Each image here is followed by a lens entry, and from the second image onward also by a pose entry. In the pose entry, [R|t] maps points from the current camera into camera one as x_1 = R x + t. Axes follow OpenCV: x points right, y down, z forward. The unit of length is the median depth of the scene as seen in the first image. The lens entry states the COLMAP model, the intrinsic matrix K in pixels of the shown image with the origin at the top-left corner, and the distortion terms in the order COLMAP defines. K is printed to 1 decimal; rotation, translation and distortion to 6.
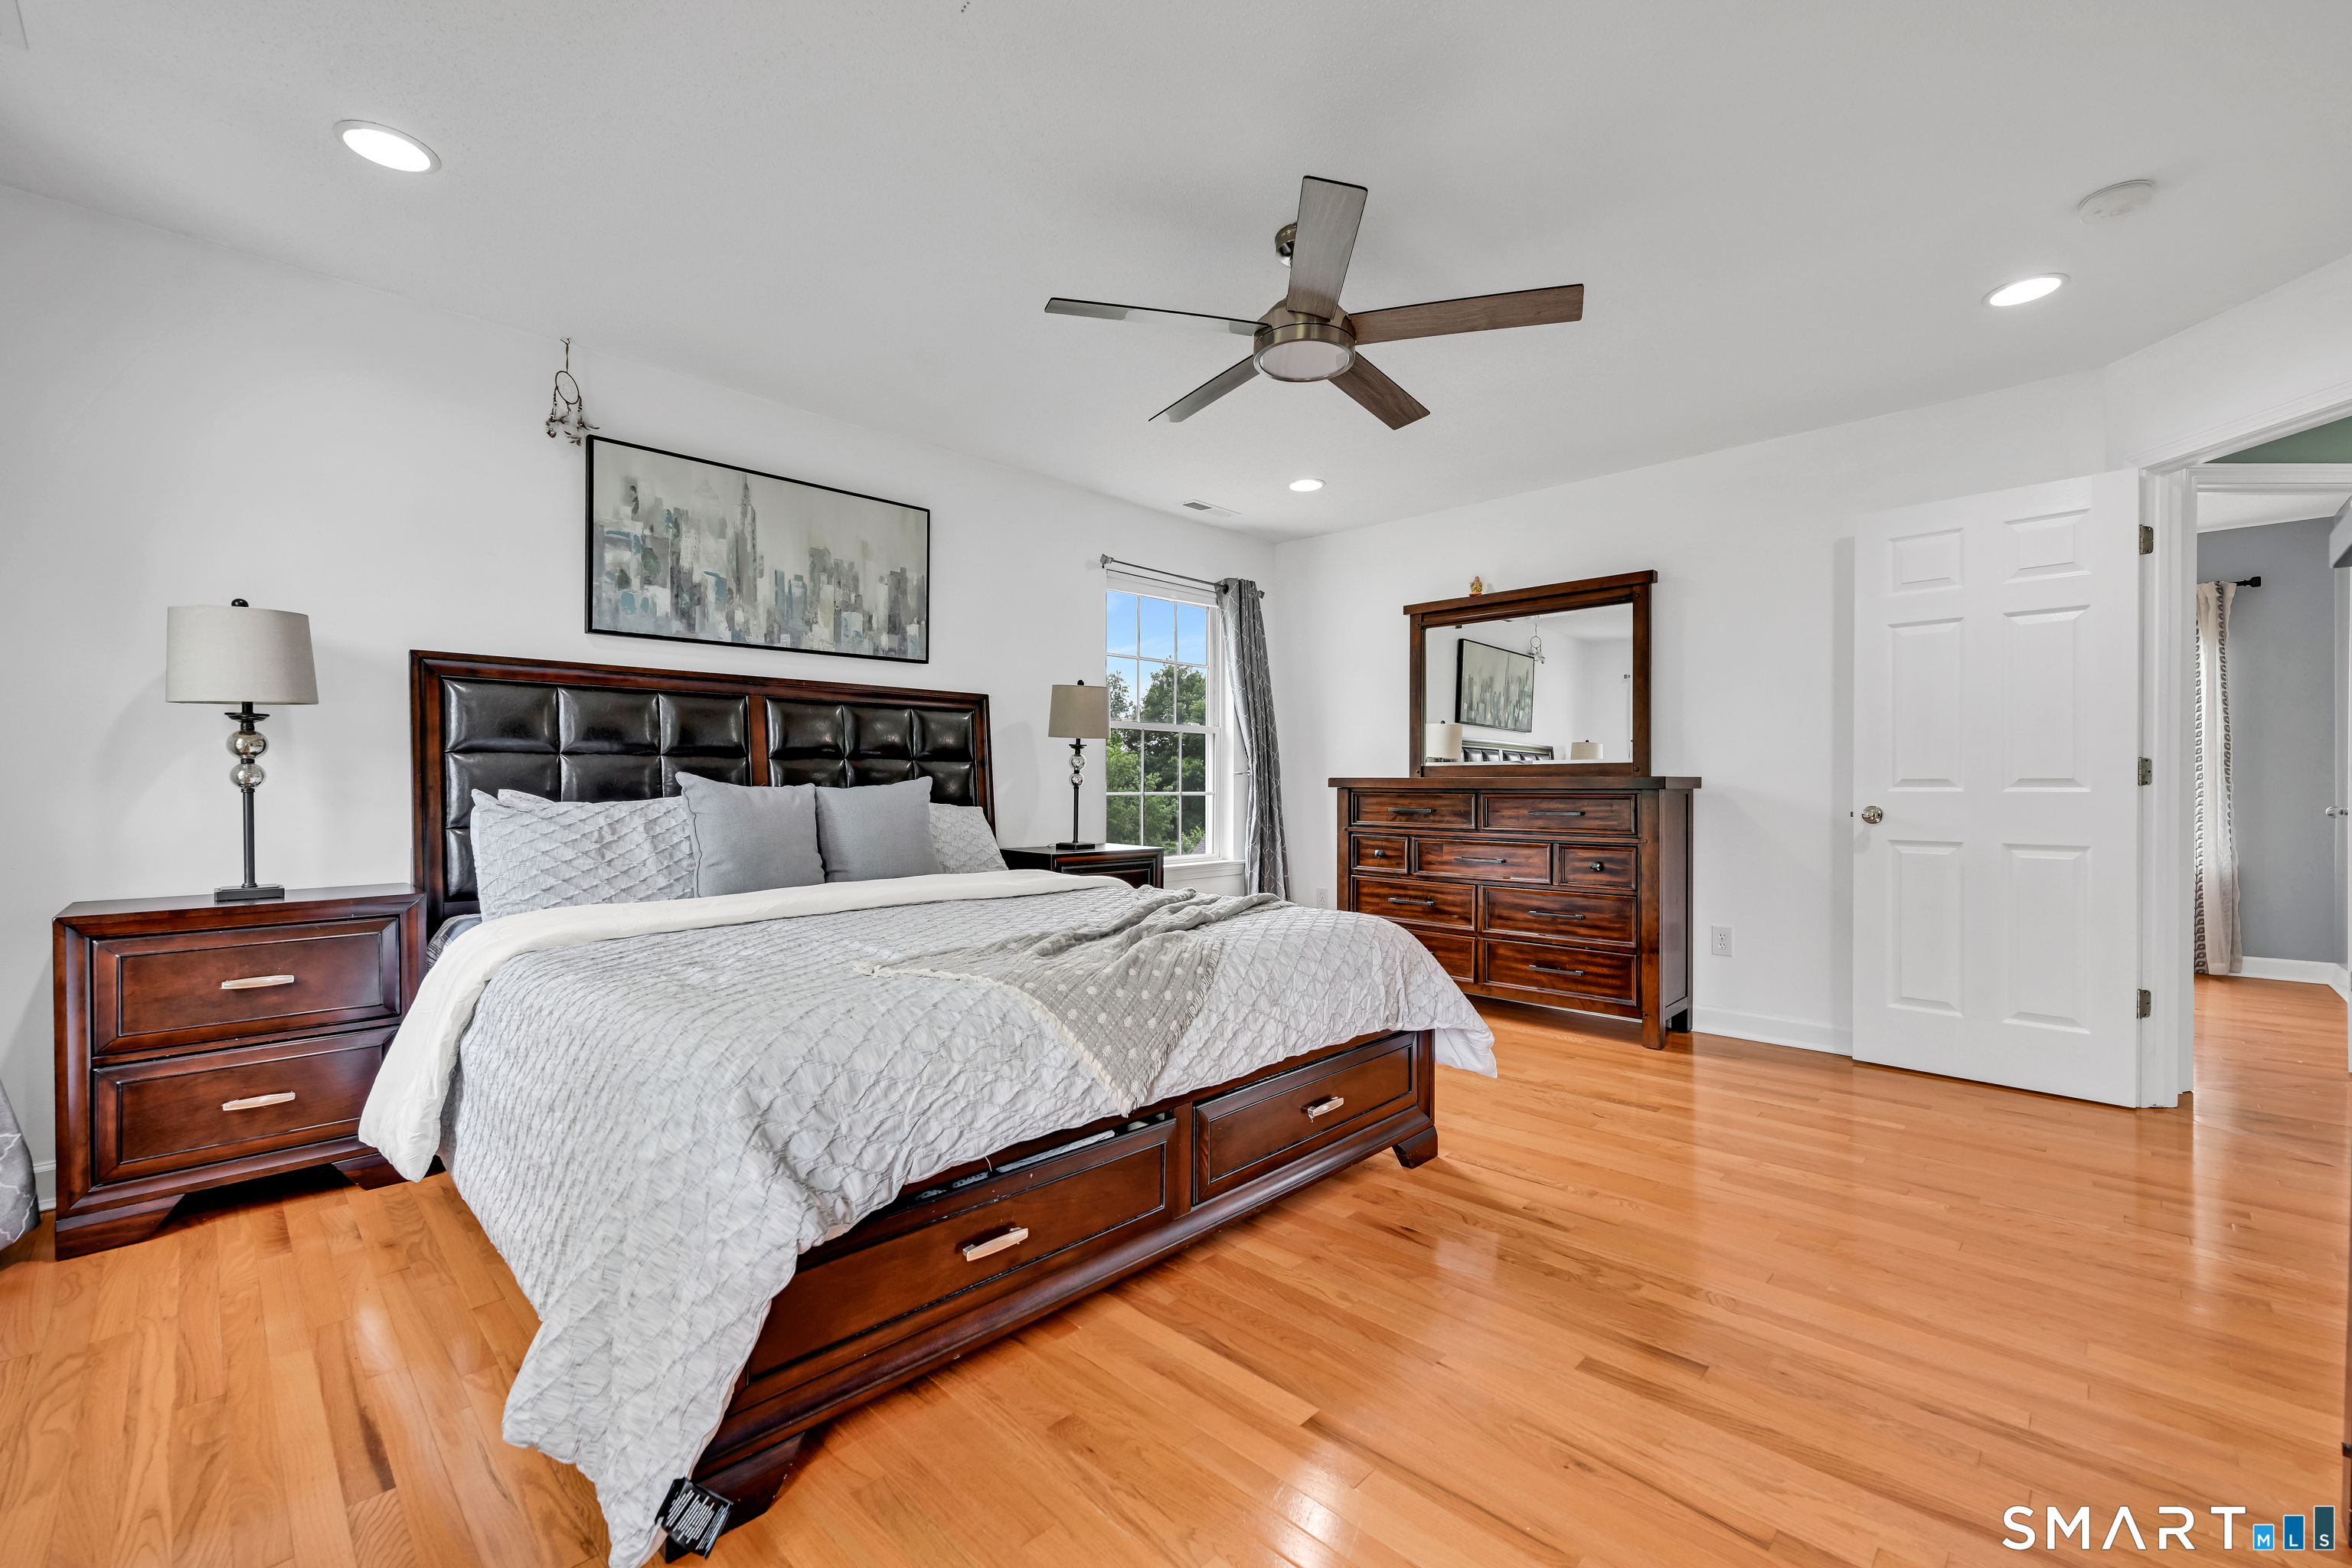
lens RADIAL K [[986.3, 0, 1181.8], [0, 986.3, 785.1], [0, 0, 1]] dist [-0.011077, -0.000233]
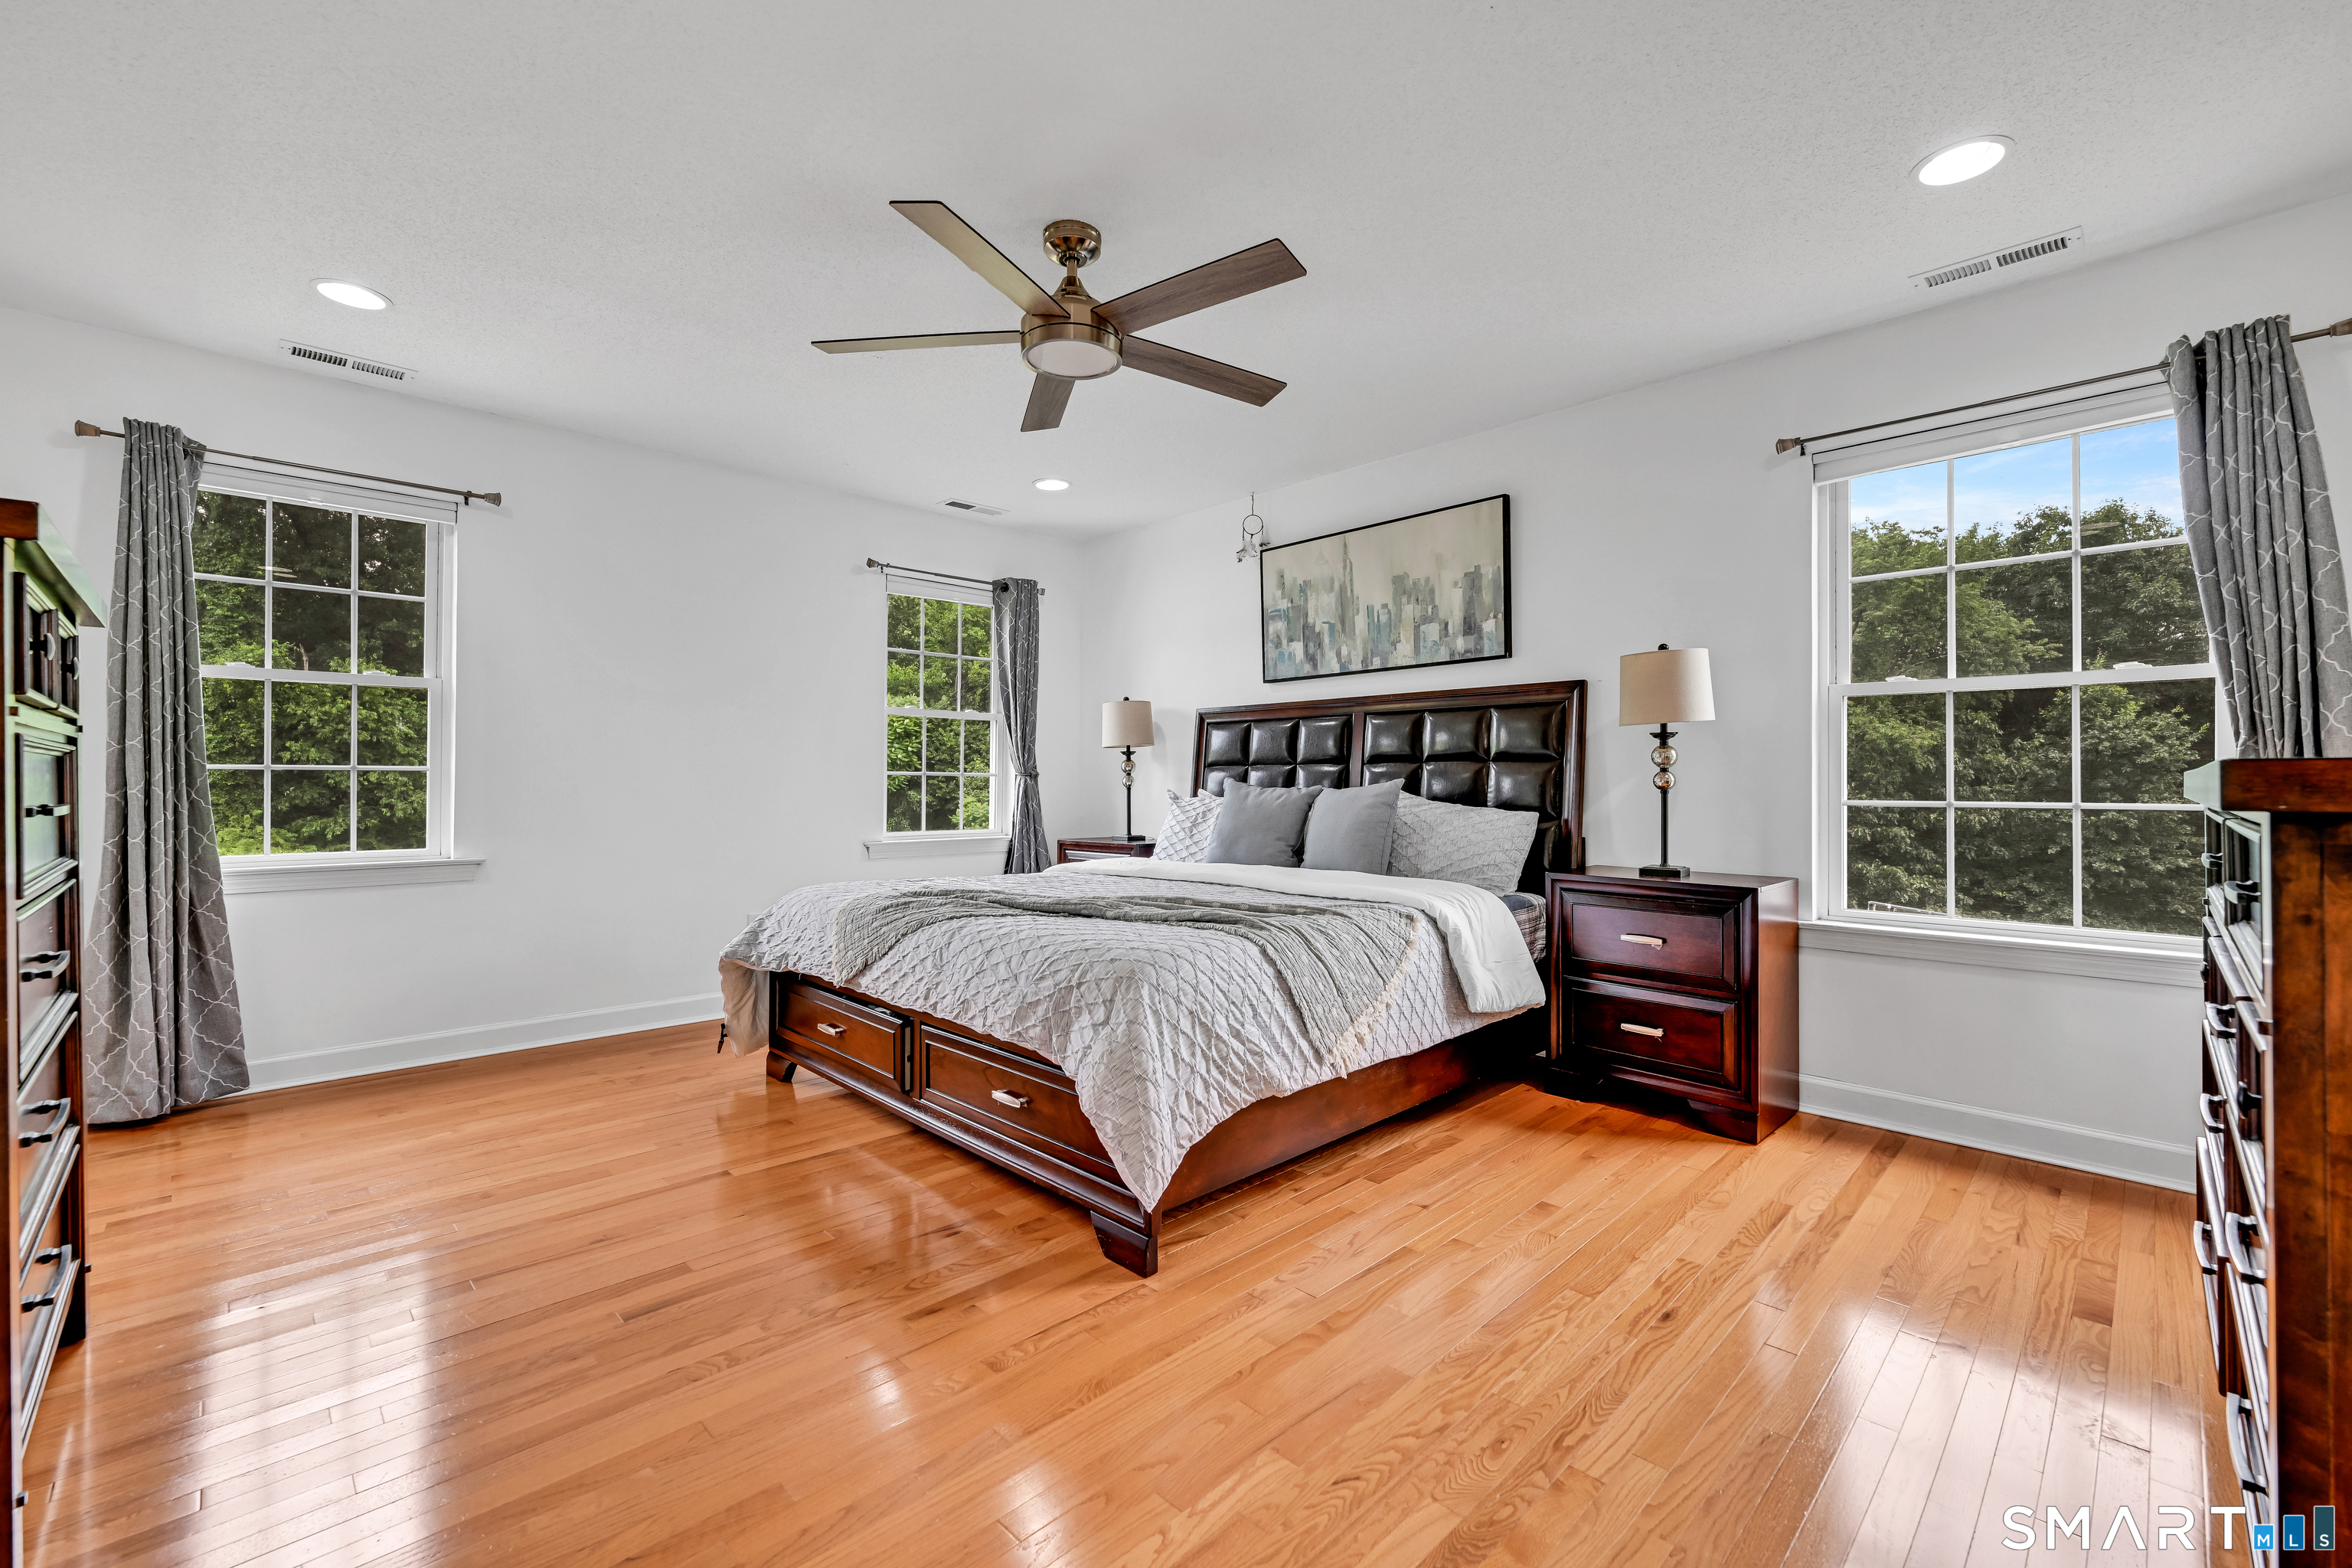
lens RADIAL K [[1024.6, 0, 1184.8], [0, 1024.6, 774.2], [0, 0, 1]] dist [0.001332, -0.000526]
pose [[-0.046773, -0.011871, -0.998835, 0.823629], [-0.003317, 0.999926, -0.011728, -0.000299], [0.998900, 0.002765, -0.046809, 0.838297]]
